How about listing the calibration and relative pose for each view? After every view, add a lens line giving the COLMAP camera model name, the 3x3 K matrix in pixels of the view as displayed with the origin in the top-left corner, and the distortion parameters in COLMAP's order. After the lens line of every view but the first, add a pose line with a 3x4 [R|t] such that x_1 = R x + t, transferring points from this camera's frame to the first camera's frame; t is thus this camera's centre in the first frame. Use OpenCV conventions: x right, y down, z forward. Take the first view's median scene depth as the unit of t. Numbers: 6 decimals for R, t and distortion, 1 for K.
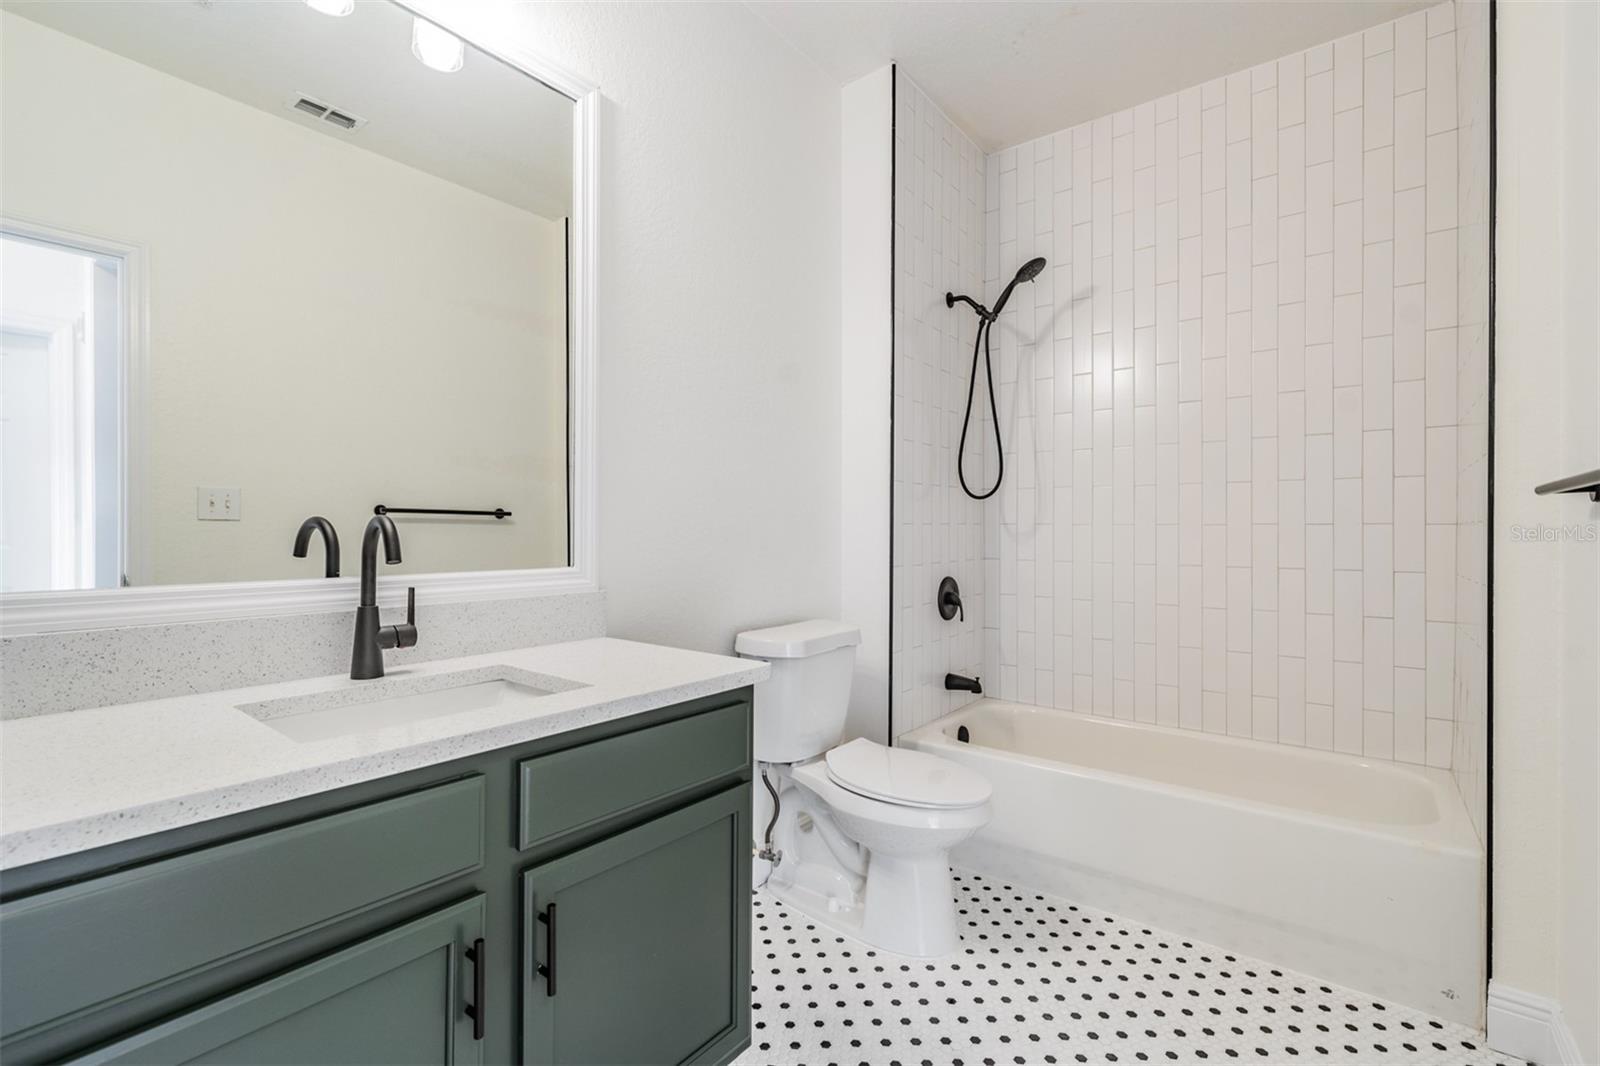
lens RADIAL K [[717.9, 0, 804.9], [0, 717.9, 533.5], [0, 0, 1]] dist [0.003151, -0.000312]
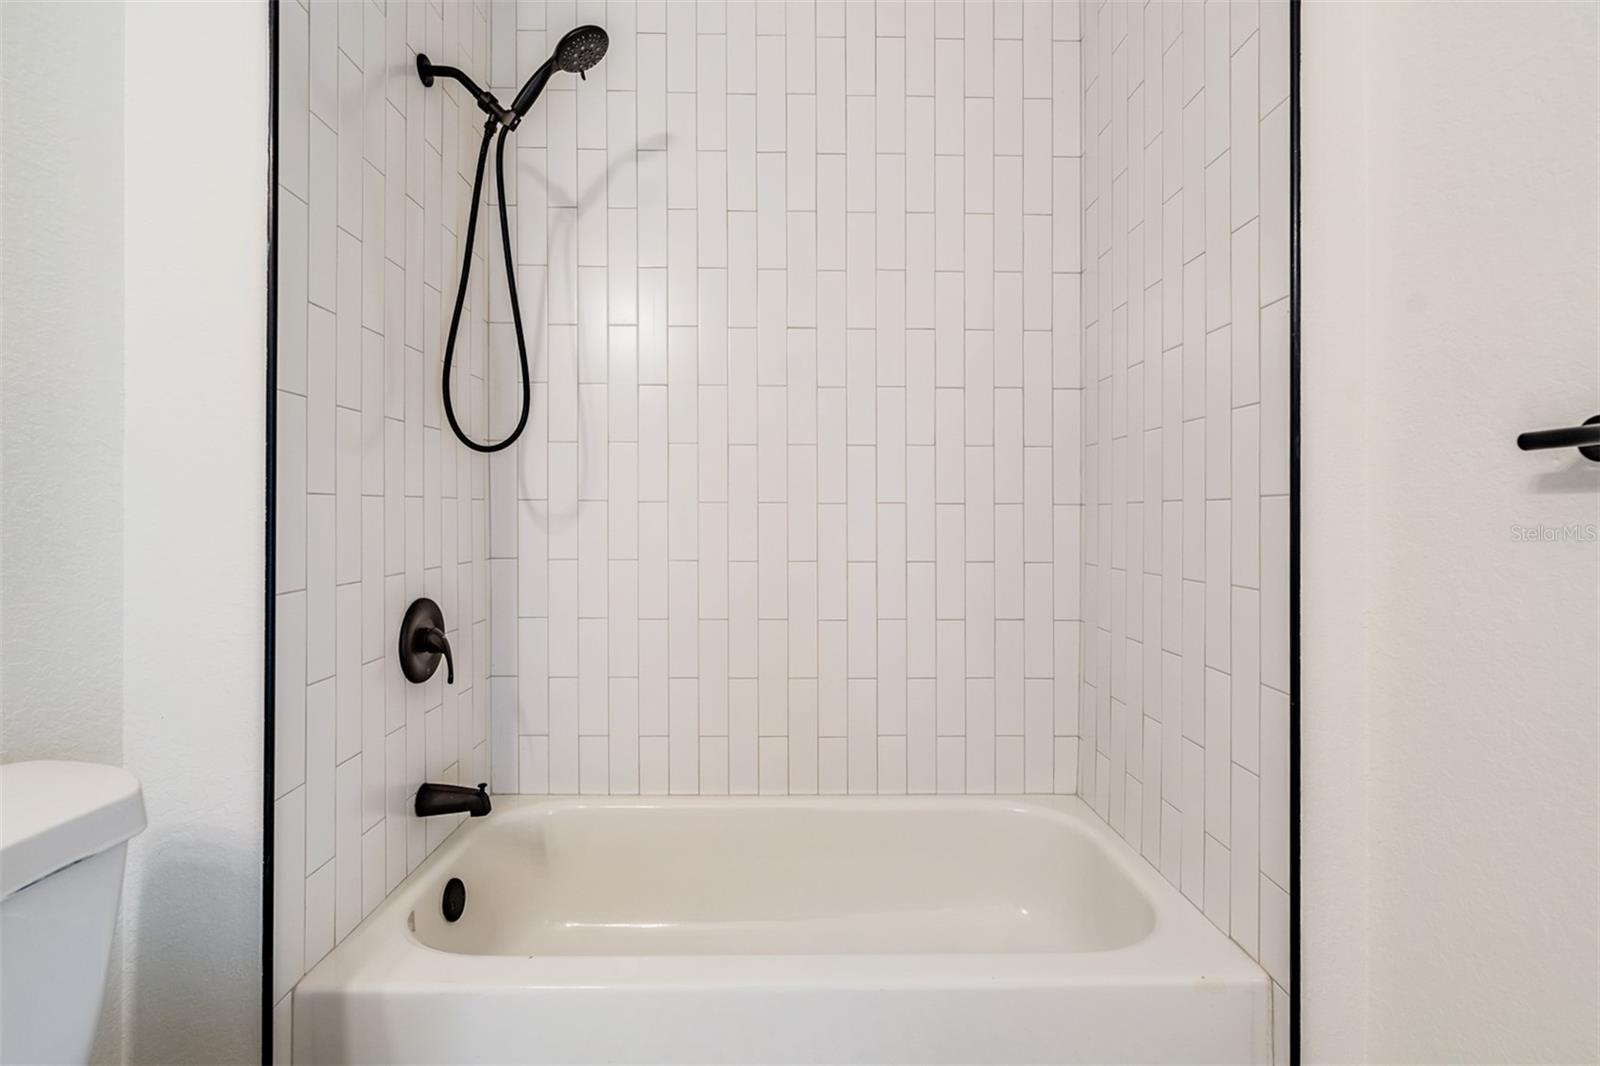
lens RADIAL K [[717.9, 0, 794.7], [0, 717.9, 520.9], [0, 0, 1]] dist [0.003151, -0.000312]
pose [[0.780108, -0.001420, 0.625643, 0.085521], [-0.001327, 0.999991, 0.003924, 0.002120], [-0.625644, -0.003892, 0.780099, 0.429097]]
